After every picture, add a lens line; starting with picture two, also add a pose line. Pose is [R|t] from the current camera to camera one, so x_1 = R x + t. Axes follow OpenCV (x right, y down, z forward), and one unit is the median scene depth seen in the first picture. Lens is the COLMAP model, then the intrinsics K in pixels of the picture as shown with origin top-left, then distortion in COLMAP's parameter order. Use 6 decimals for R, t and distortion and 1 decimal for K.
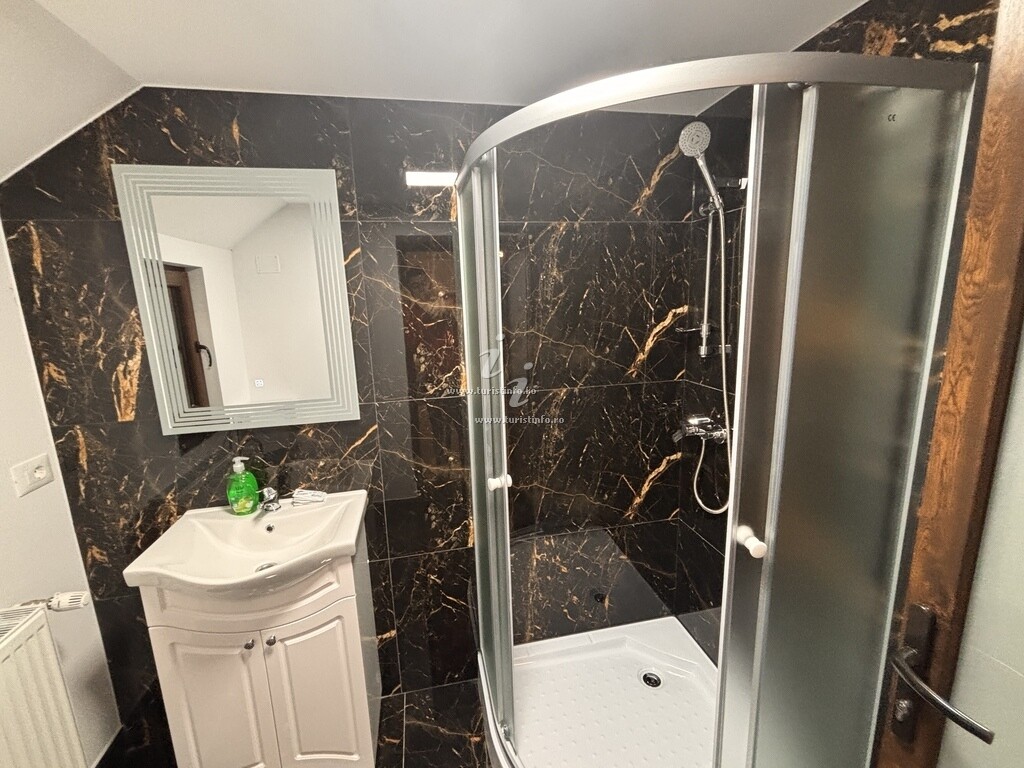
lens RADIAL K [[439.3, 0, 511.0], [0, 439.3, 387.6], [0, 0, 1]] dist [-0.003042, 0.004099]
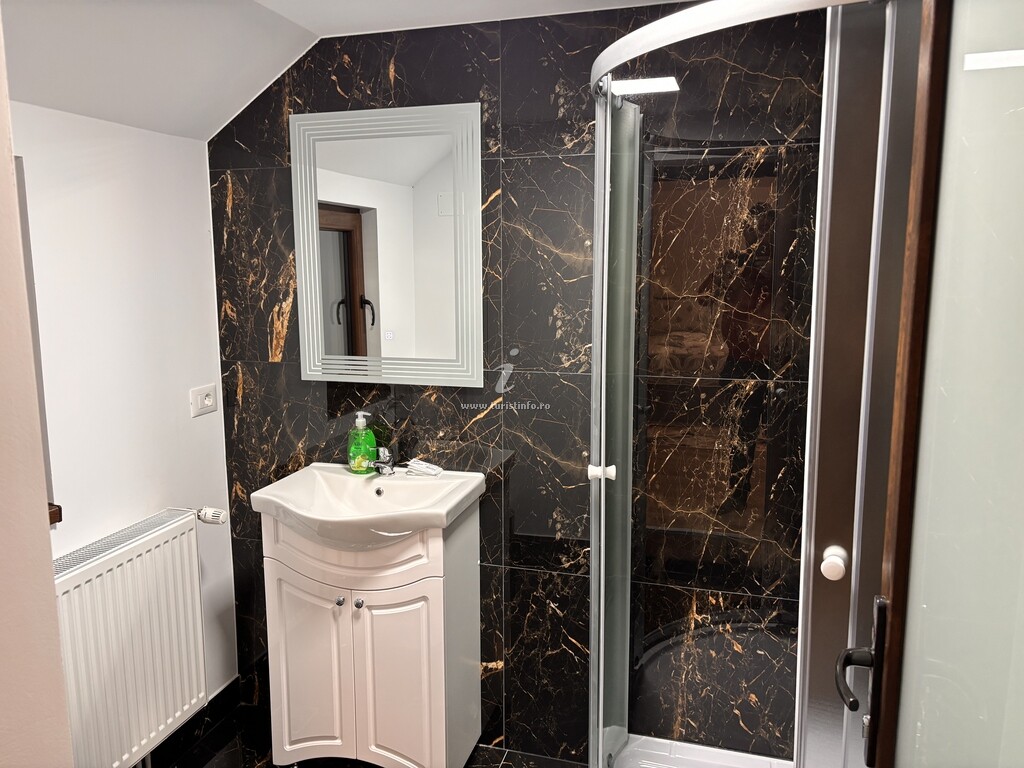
lens RADIAL K [[763.1, 0, 512.0], [0, 763.1, 384.0], [0, 0, 1]] dist [0.098352, -0.179130]
pose [[0.884930, 0.099783, -0.454910, 0.424132], [-0.115159, 0.993328, -0.006134, 0.075026], [0.451263, 0.057815, 0.890516, -0.334331]]
